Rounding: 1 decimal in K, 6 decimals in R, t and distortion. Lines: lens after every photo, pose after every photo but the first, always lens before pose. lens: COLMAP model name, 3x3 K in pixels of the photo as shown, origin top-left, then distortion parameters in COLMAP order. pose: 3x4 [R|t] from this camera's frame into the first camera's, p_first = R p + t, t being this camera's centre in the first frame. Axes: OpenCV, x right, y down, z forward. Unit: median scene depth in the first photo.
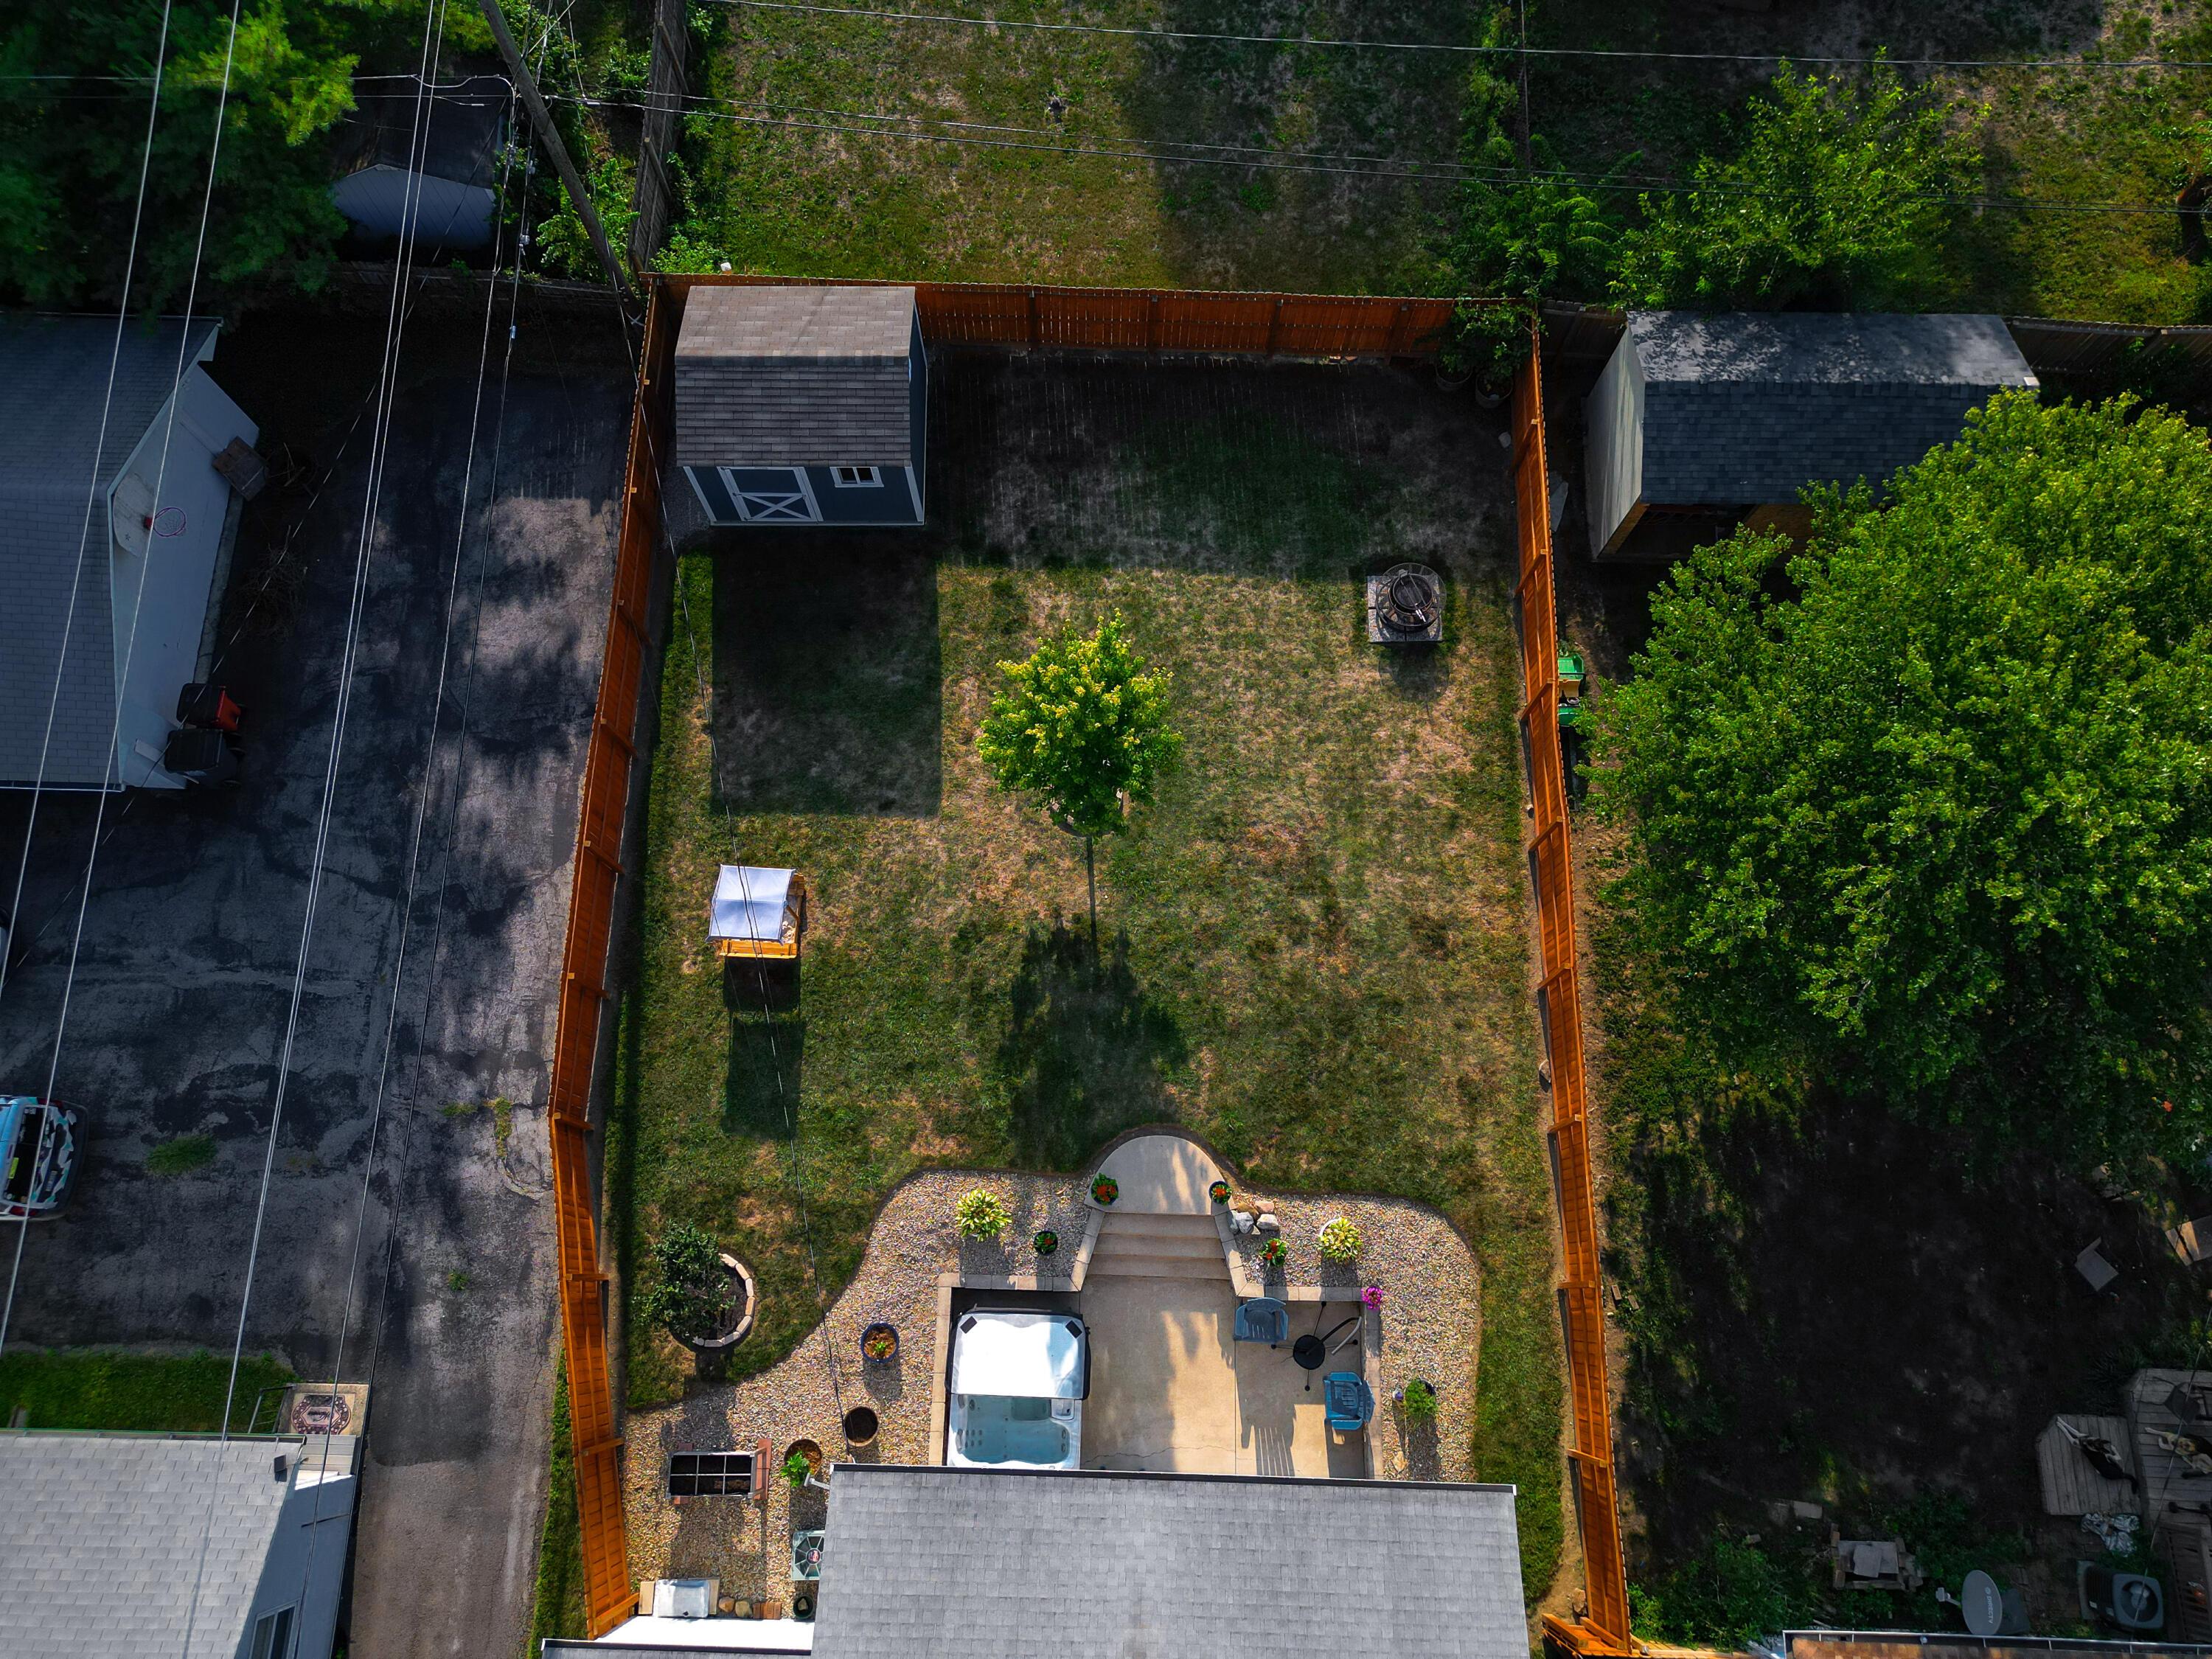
lens RADIAL K [[1540.6, 0, 1106.0], [0, 1540.6, 829.5], [0, 0, 1]] dist [0.030762, -0.005131]
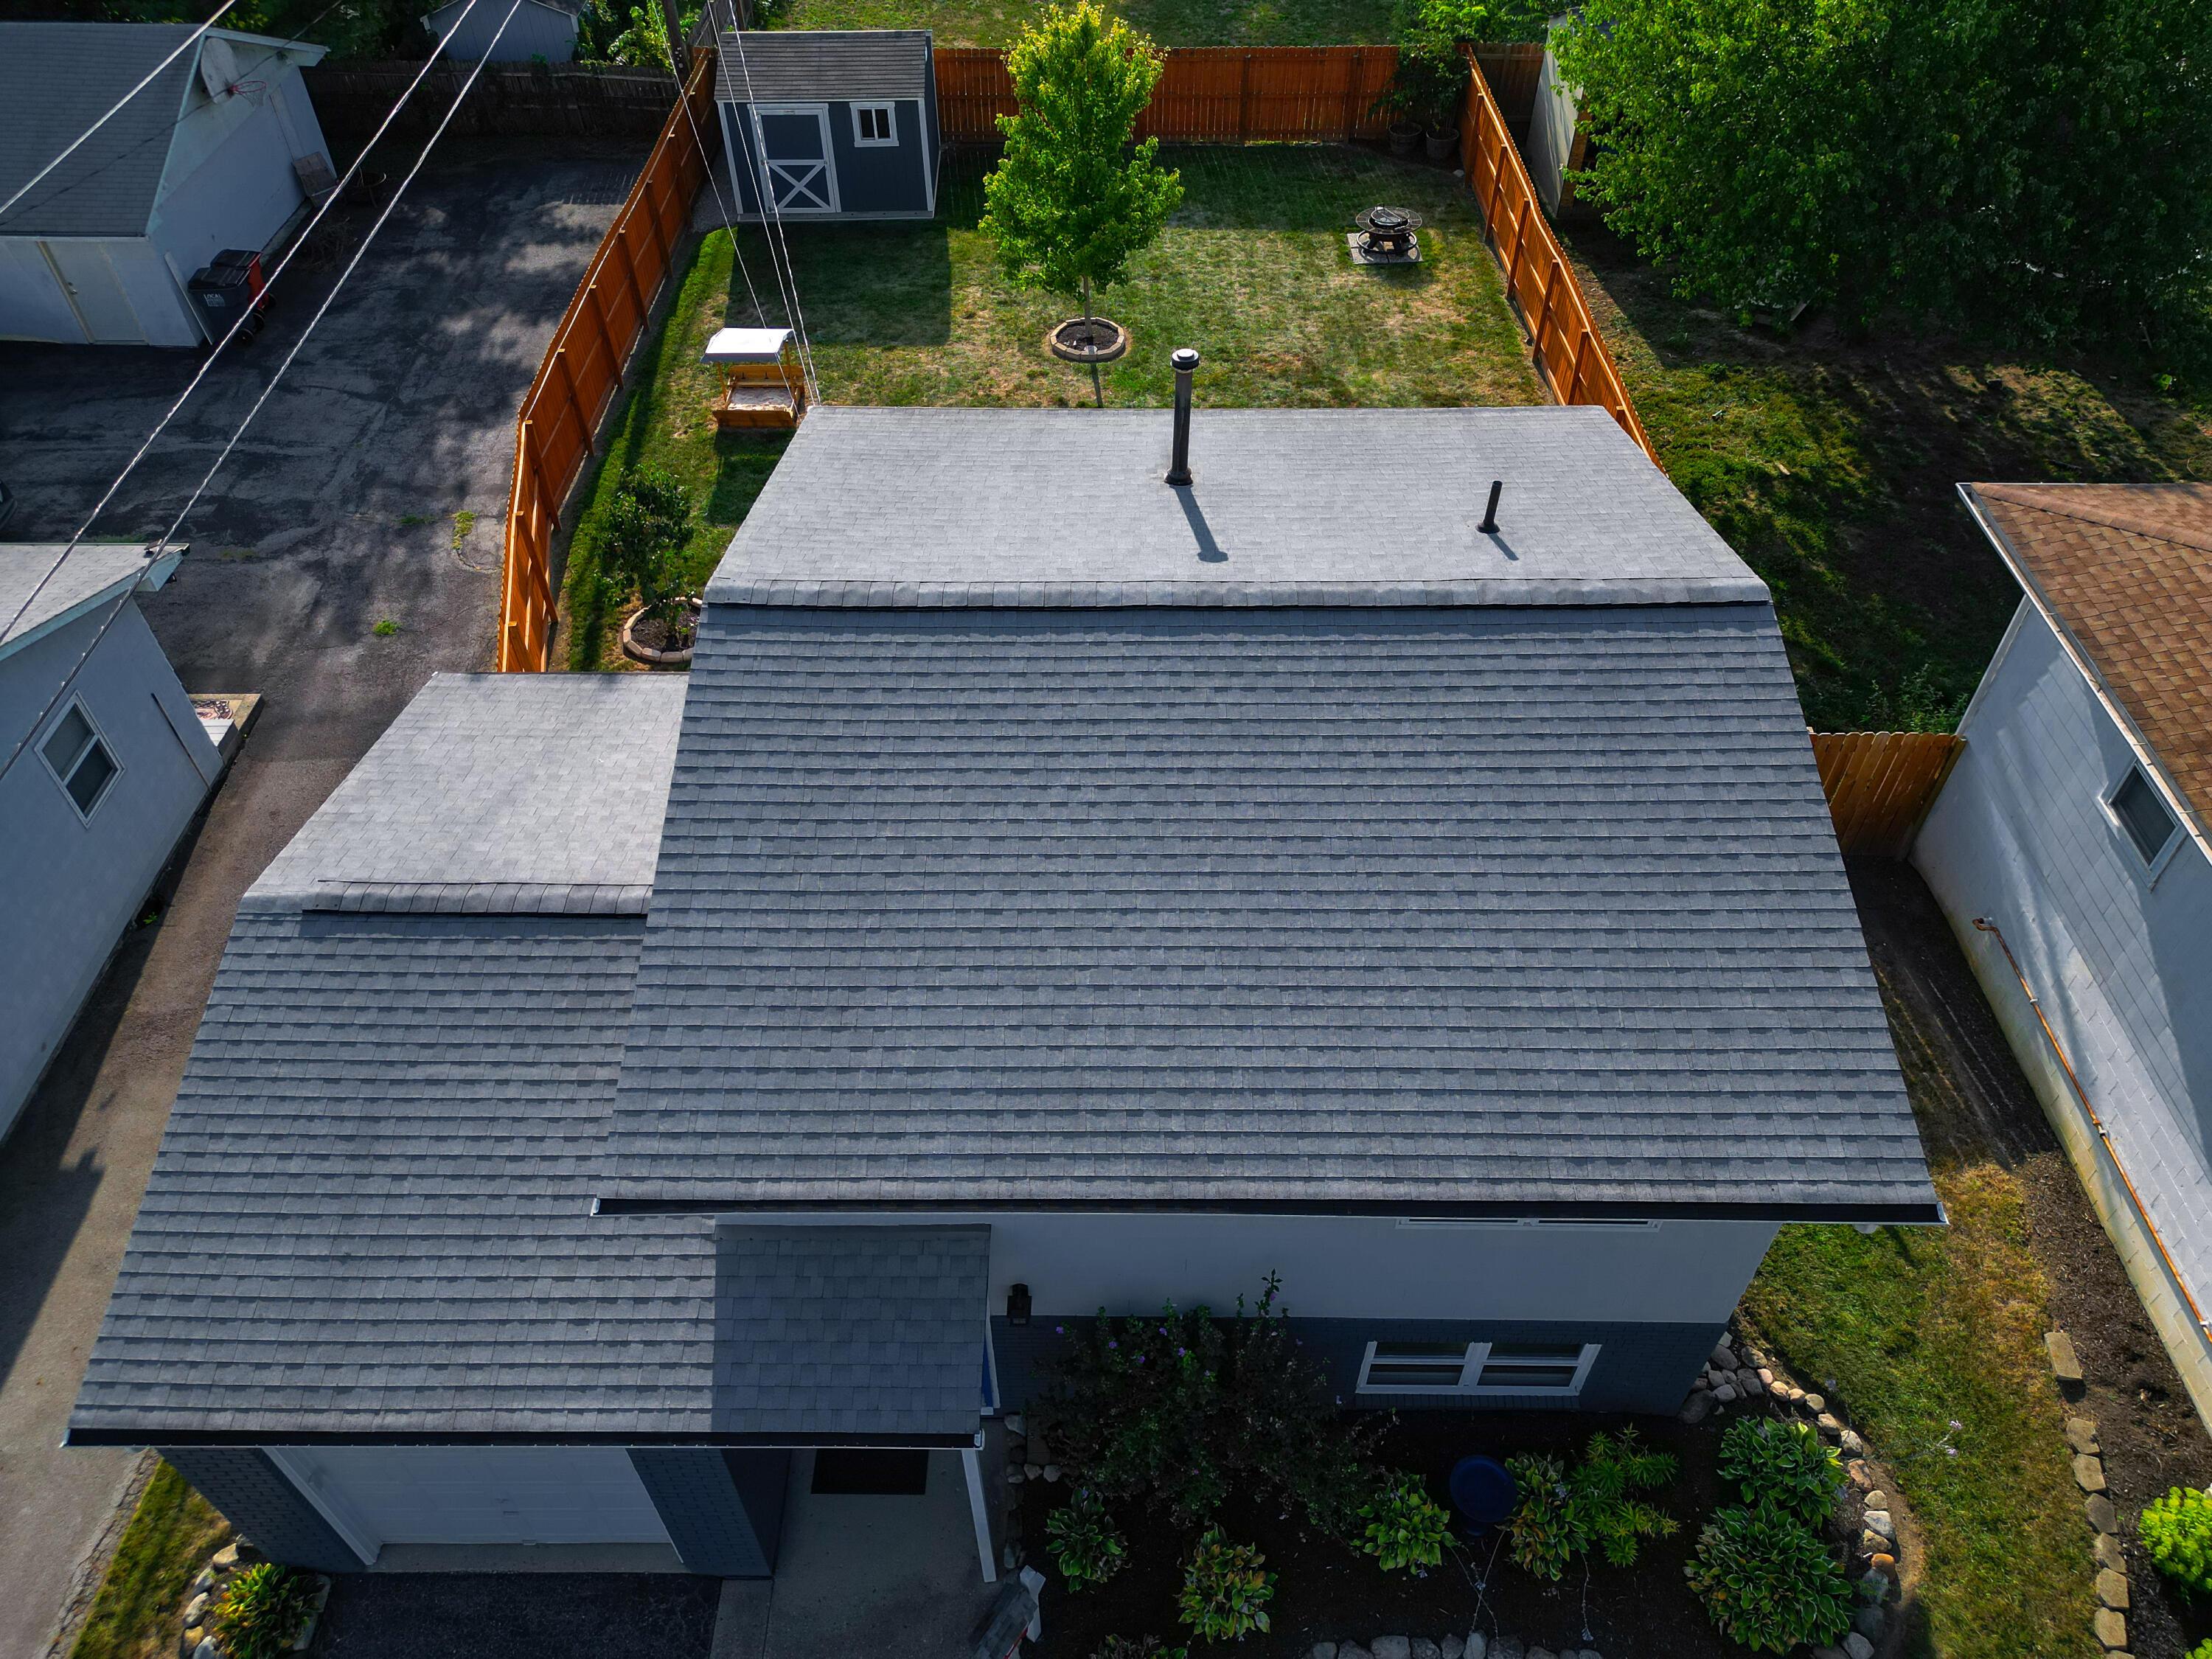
lens RADIAL K [[1540.6, 0, 1106.0], [0, 1540.6, 829.5], [0, 0, 1]] dist [0.030762, -0.005131]
pose [[0.999657, -0.025271, 0.006907, -0.016438], [0.025608, 0.886962, -0.461131, 0.724751], [0.005527, 0.461150, 0.887305, 0.246406]]
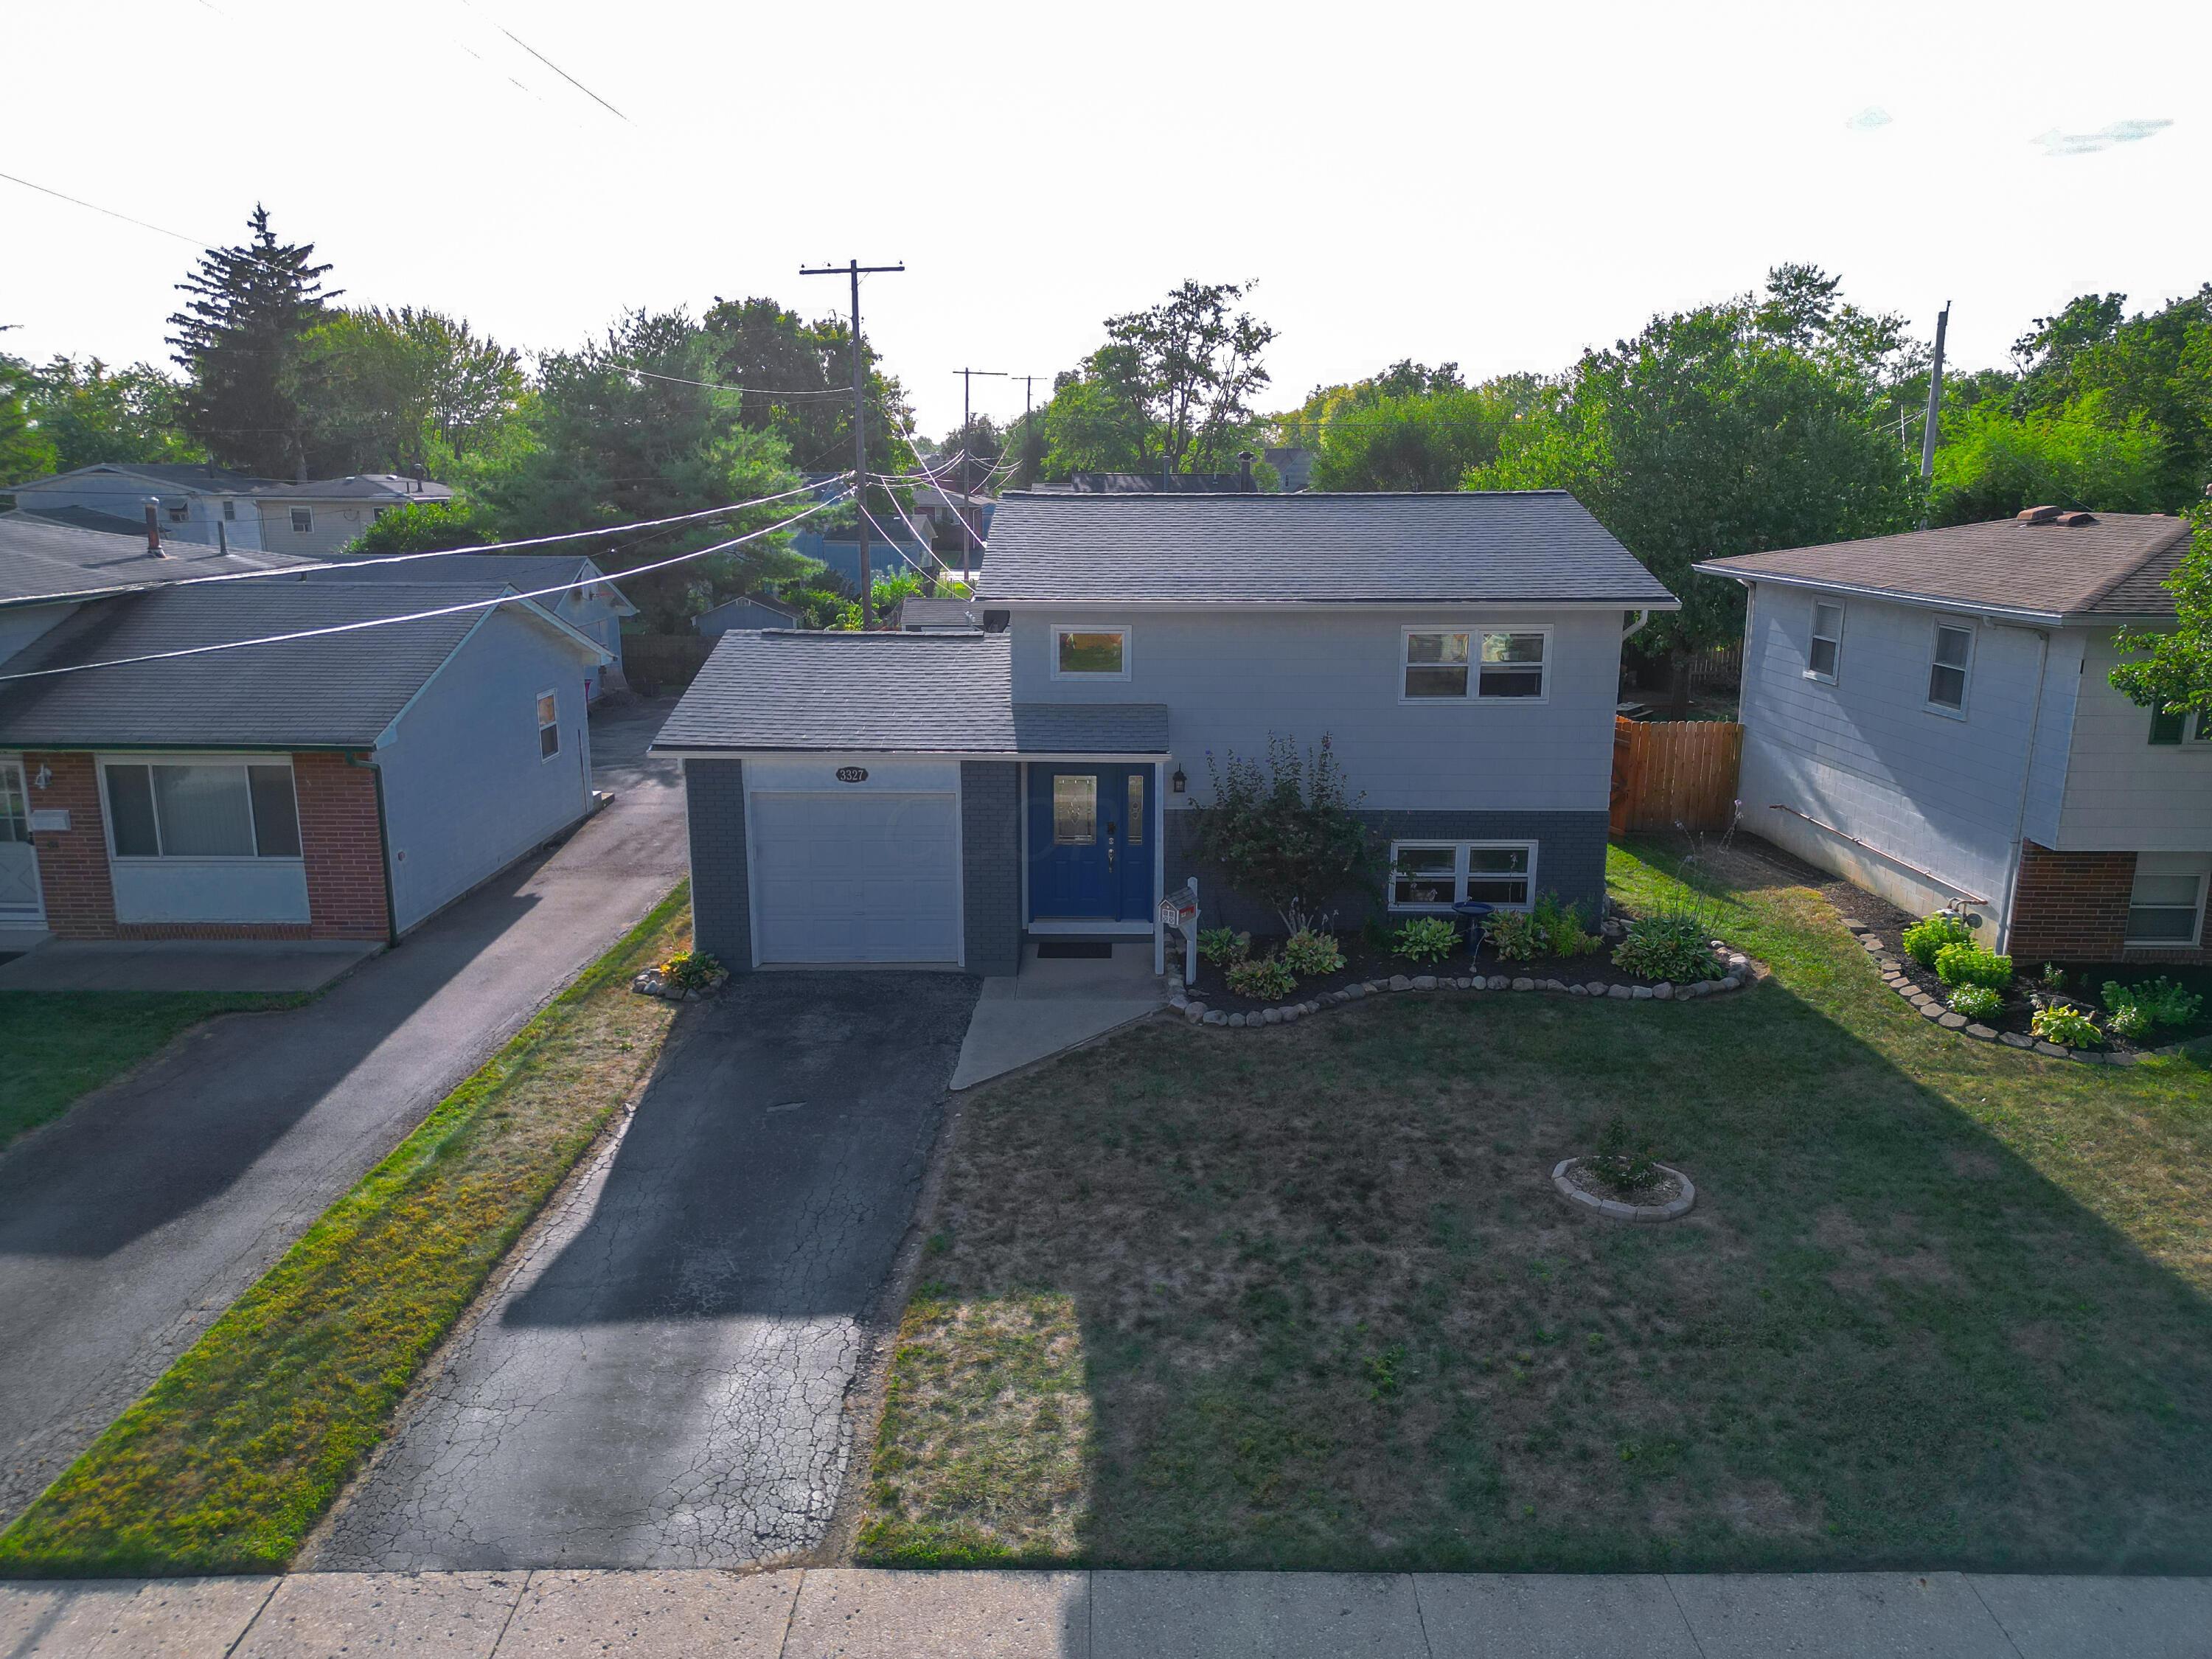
lens RADIAL K [[1532.2, 0, 1116.4], [0, 1532.2, 830.4], [0, 0, 1]] dist [0.082763, -0.083945]
pose [[0.999516, -0.014138, 0.027708, -0.091766], [0.031070, 0.497117, -0.867127, 1.286200], [-0.001515, 0.867568, 0.497315, 0.355549]]
